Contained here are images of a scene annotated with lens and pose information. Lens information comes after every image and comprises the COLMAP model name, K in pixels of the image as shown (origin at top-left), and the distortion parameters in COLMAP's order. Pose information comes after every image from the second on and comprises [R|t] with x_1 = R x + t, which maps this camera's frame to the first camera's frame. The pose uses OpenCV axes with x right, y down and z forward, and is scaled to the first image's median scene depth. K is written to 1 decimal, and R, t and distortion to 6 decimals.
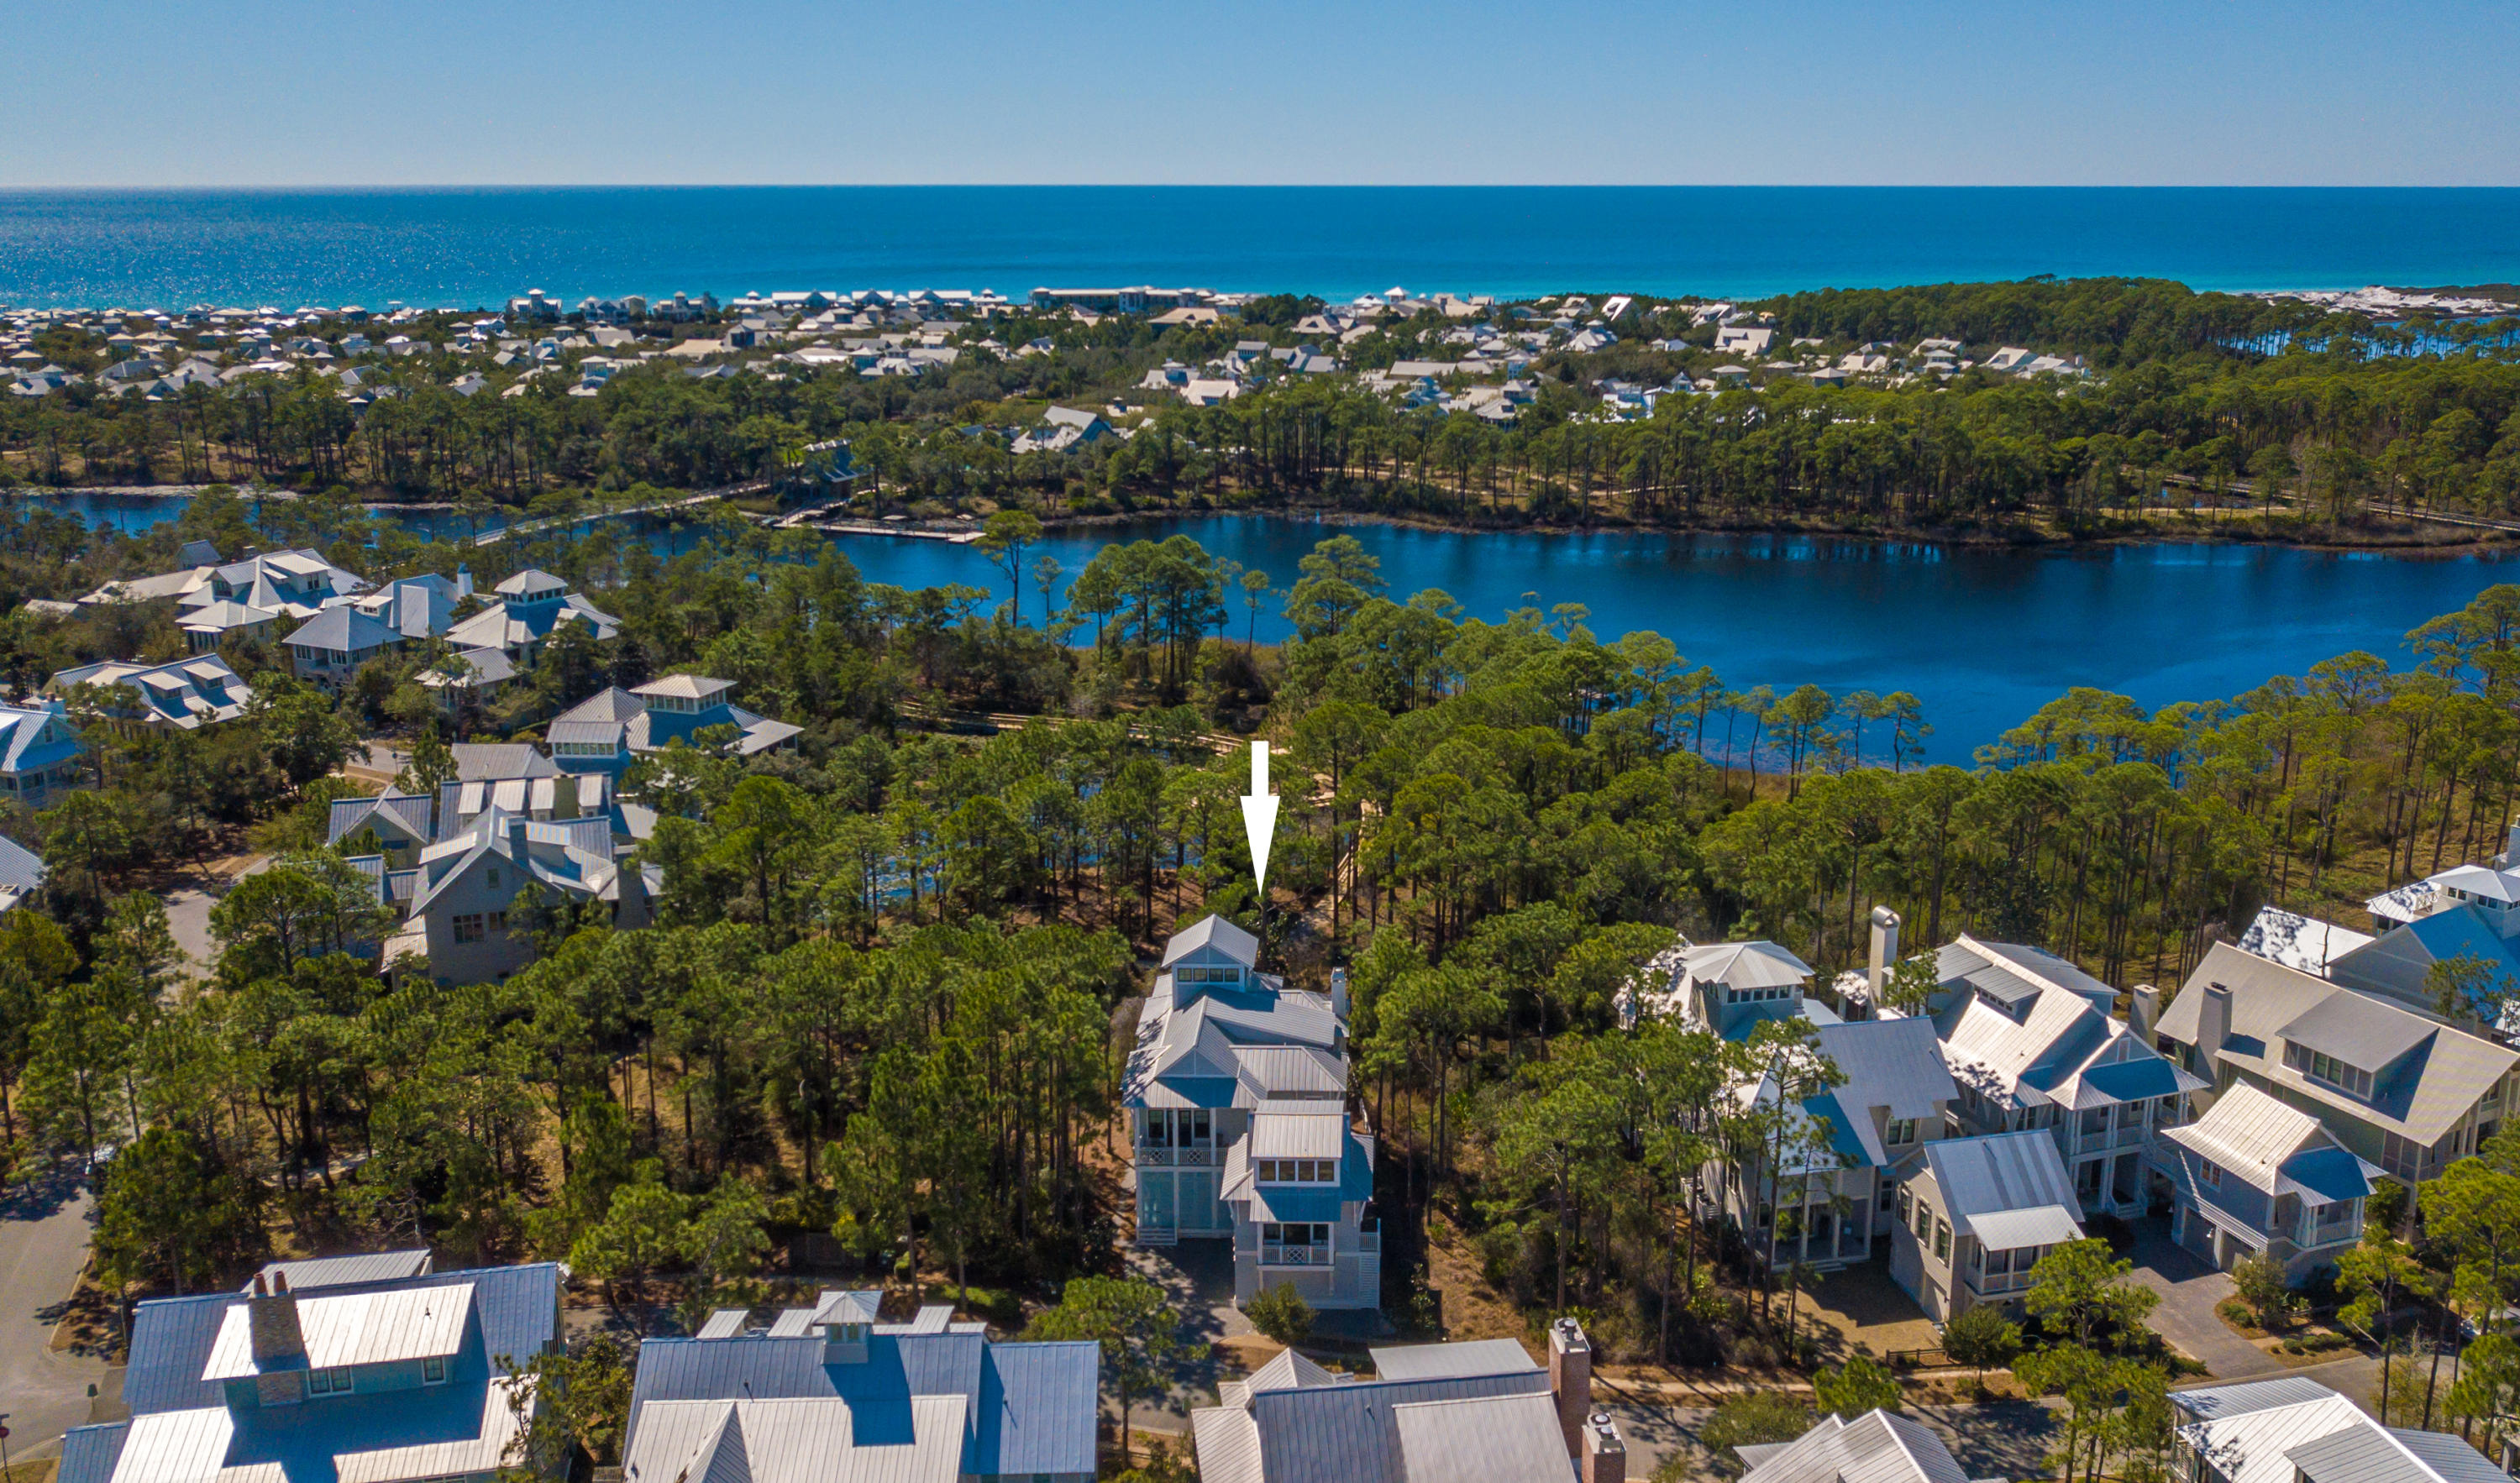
lens RADIAL K [[2018.6, 0, 1260.0], [0, 2018.6, 741.5], [0, 0, 1]] dist [0.007233, 0.002763]
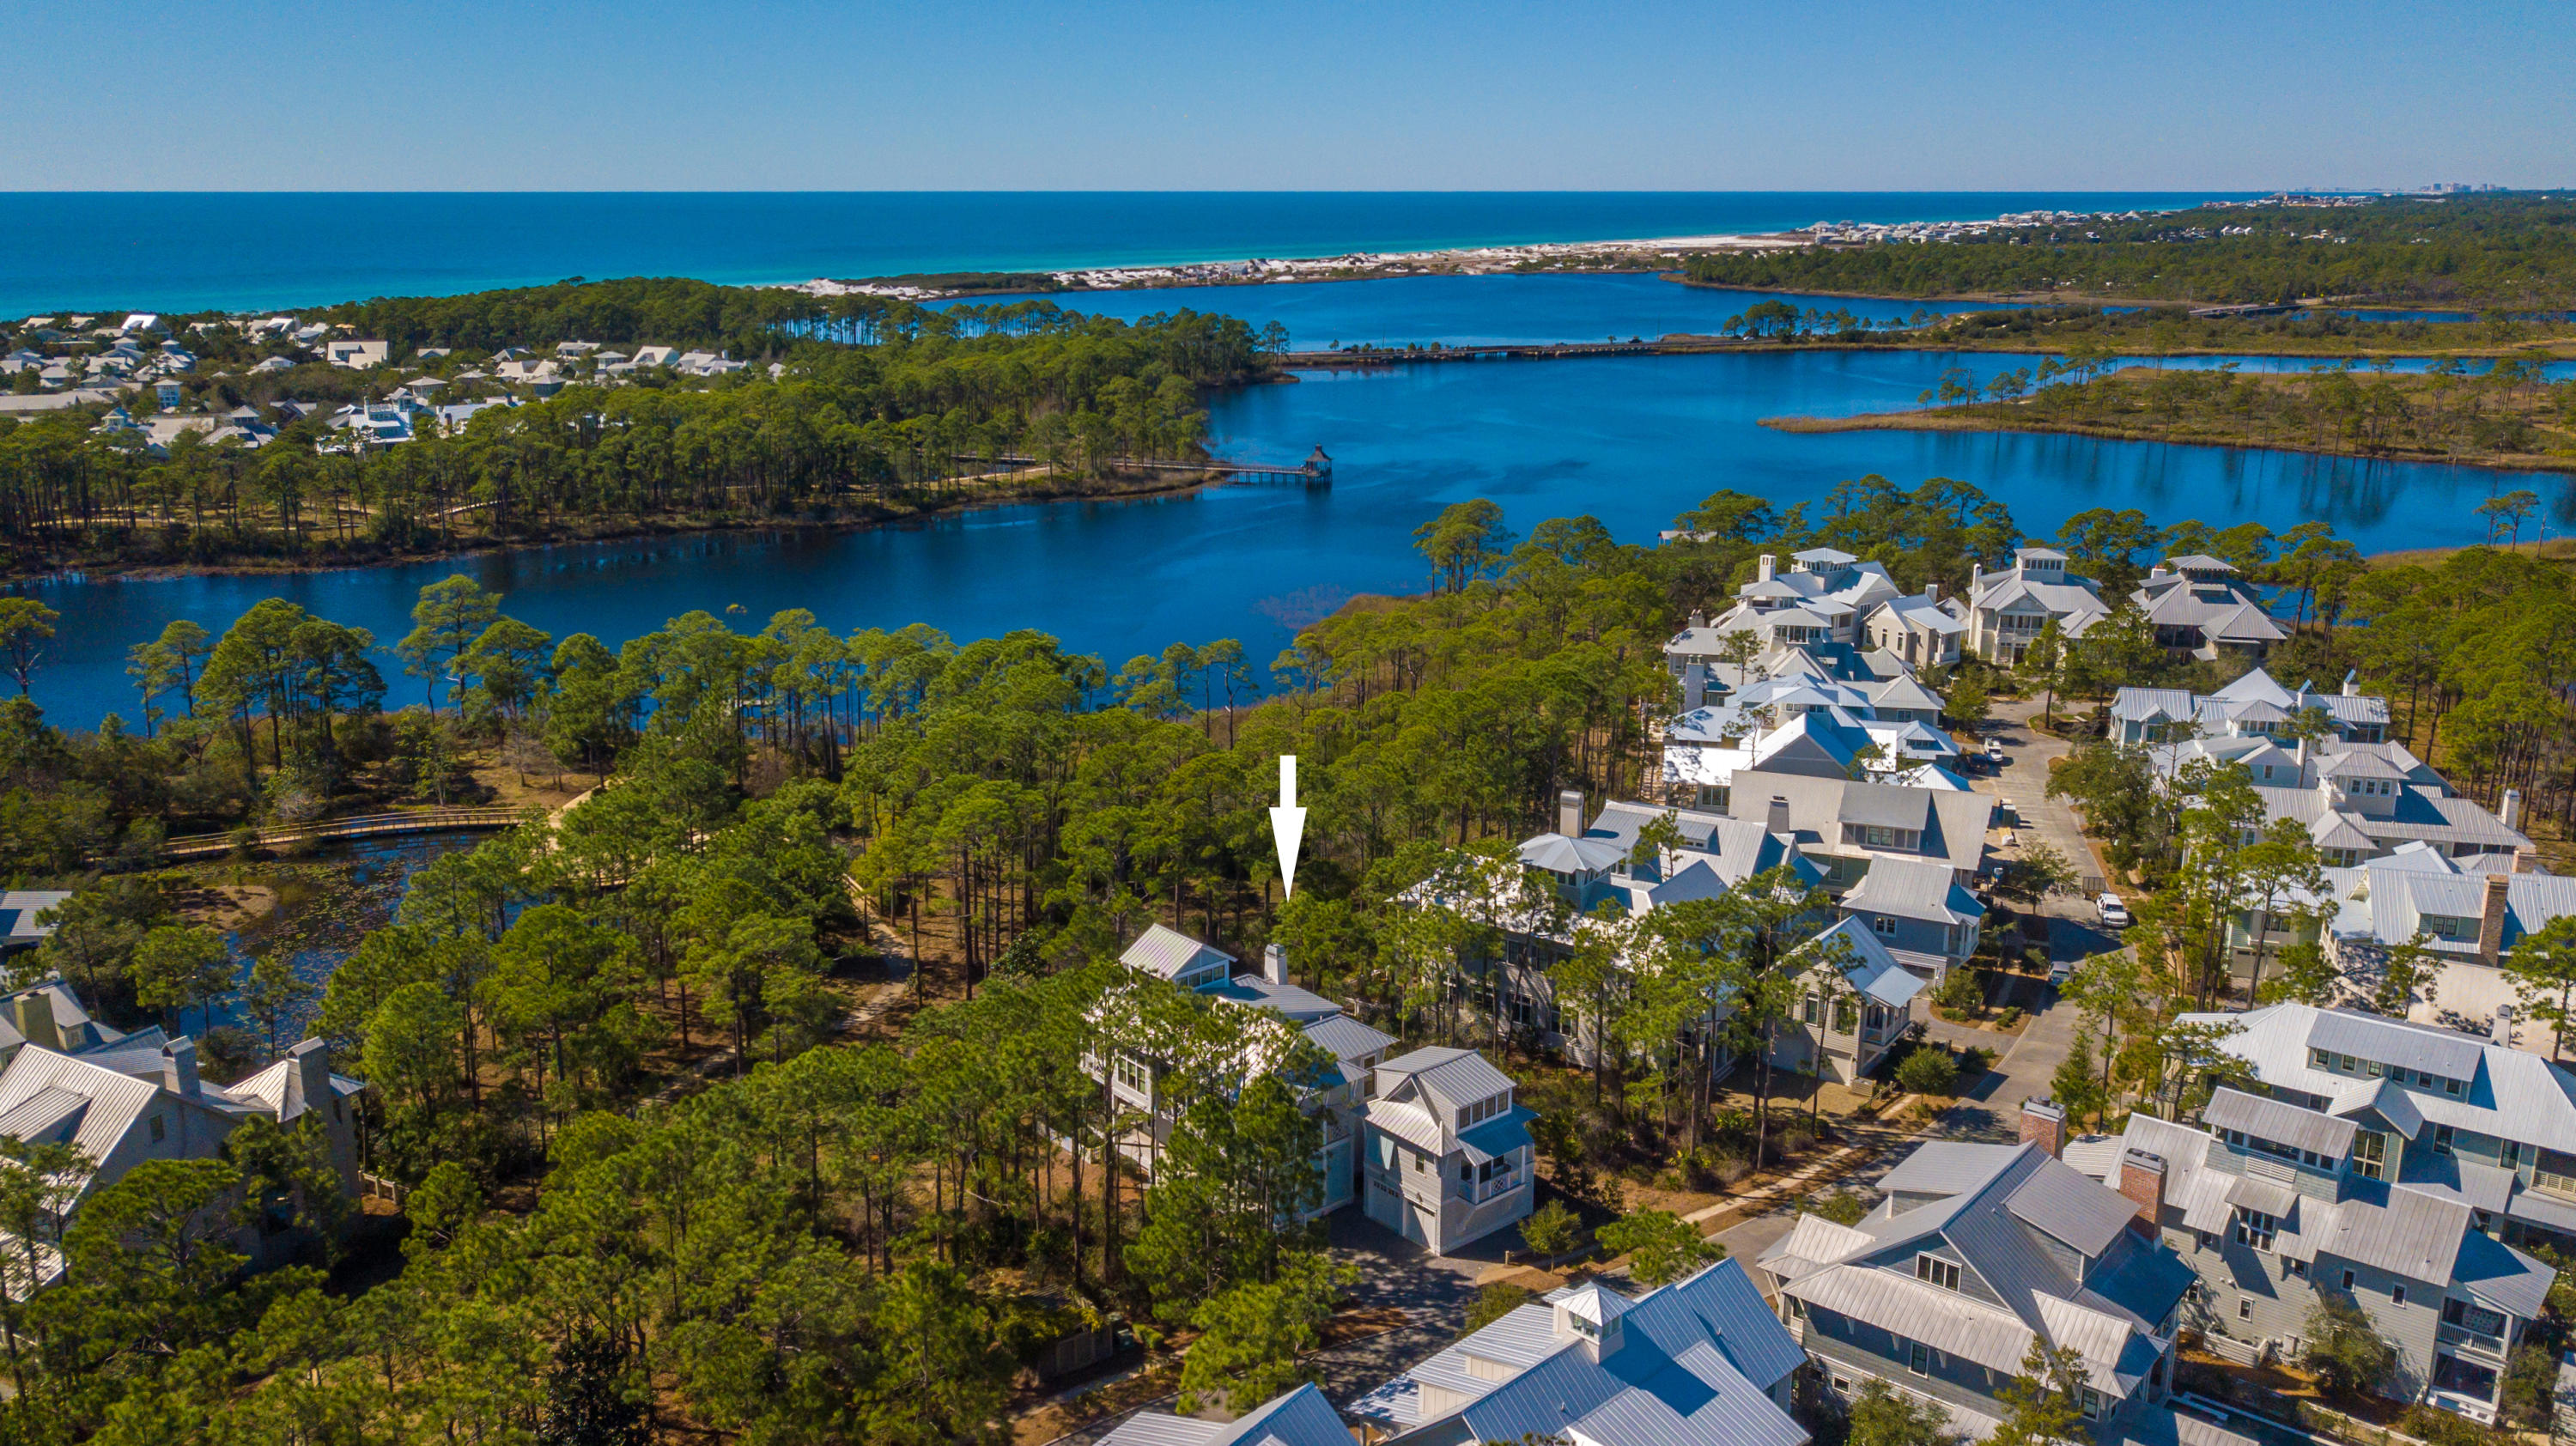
lens RADIAL K [[1963.0, 0, 1288.0], [0, 1963.0, 723.0], [0, 0, 1]] dist [-0.005577, -0.002488]
pose [[0.769589, -0.167355, 0.616218, -0.114648], [0.169946, 0.983919, 0.054973, -0.010488], [-0.615508, 0.062417, 0.785655, 0.041750]]
